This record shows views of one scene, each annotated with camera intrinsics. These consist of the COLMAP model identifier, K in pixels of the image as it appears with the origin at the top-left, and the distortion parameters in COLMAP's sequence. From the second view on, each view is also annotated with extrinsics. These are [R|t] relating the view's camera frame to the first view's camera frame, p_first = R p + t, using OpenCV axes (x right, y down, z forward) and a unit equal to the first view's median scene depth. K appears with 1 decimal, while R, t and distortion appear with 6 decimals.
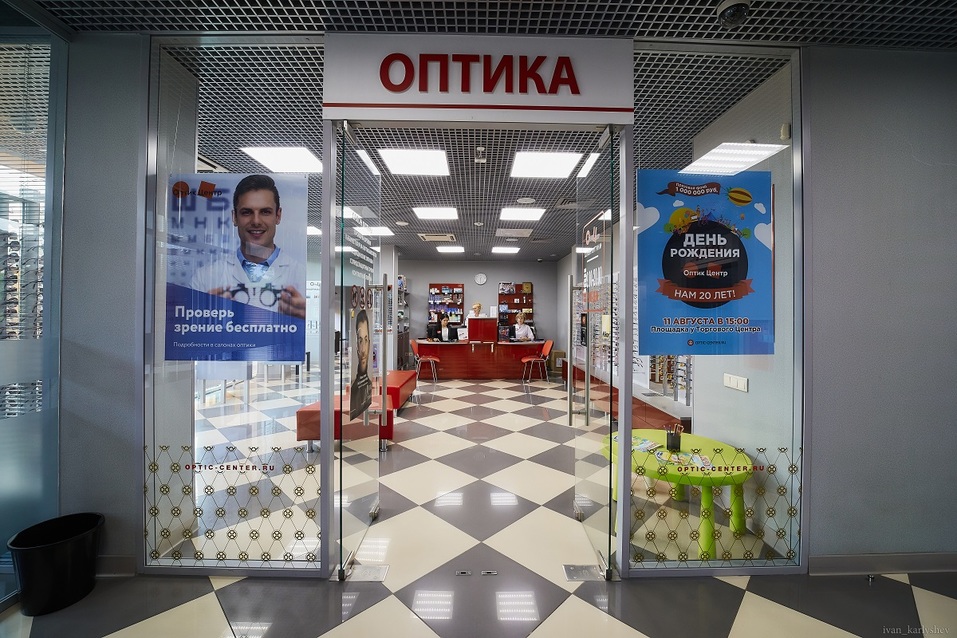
lens RADIAL K [[386.1, 0, 482.7], [0, 386.1, 318.7], [0, 0, 1]] dist [-0.021545, -0.000361]
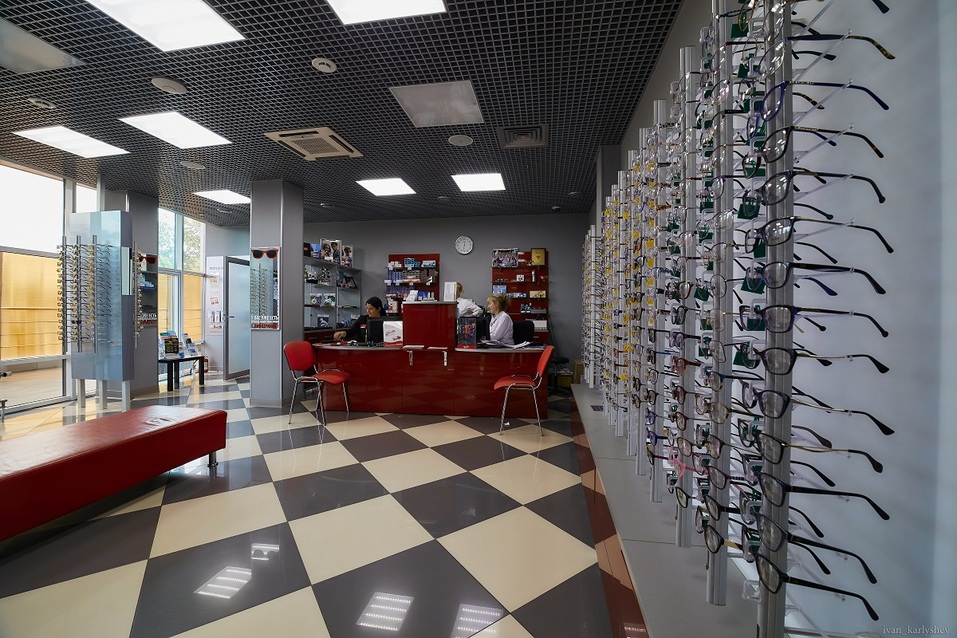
lens RADIAL K [[386.1, 0, 481.4], [0, 386.1, 317.2], [0, 0, 1]] dist [-0.021545, -0.000361]
pose [[0.982684, 0.000267, -0.185291, 0.141711], [0.001005, 0.999977, 0.006773, 0.011572], [0.185289, -0.006842, 0.982660, 0.384366]]
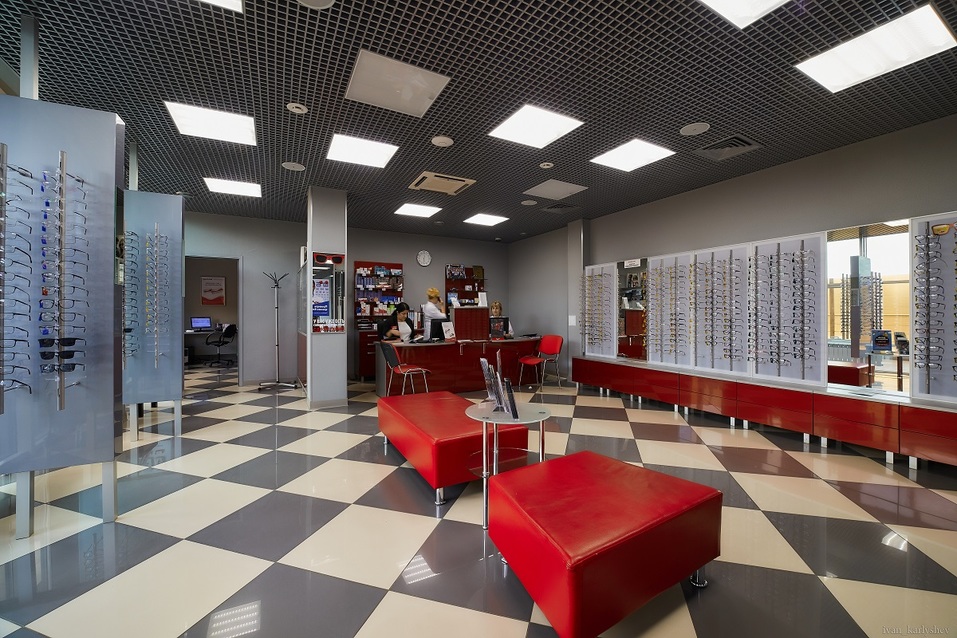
lens RADIAL K [[386.1, 0, 481.9], [0, 386.1, 315.2], [0, 0, 1]] dist [-0.021545, -0.000361]
pose [[0.883292, -0.010241, 0.468712, -0.265373], [0.010618, 0.999942, 0.001839, 0.008941], [-0.468704, 0.003352, 0.883349, 0.277403]]
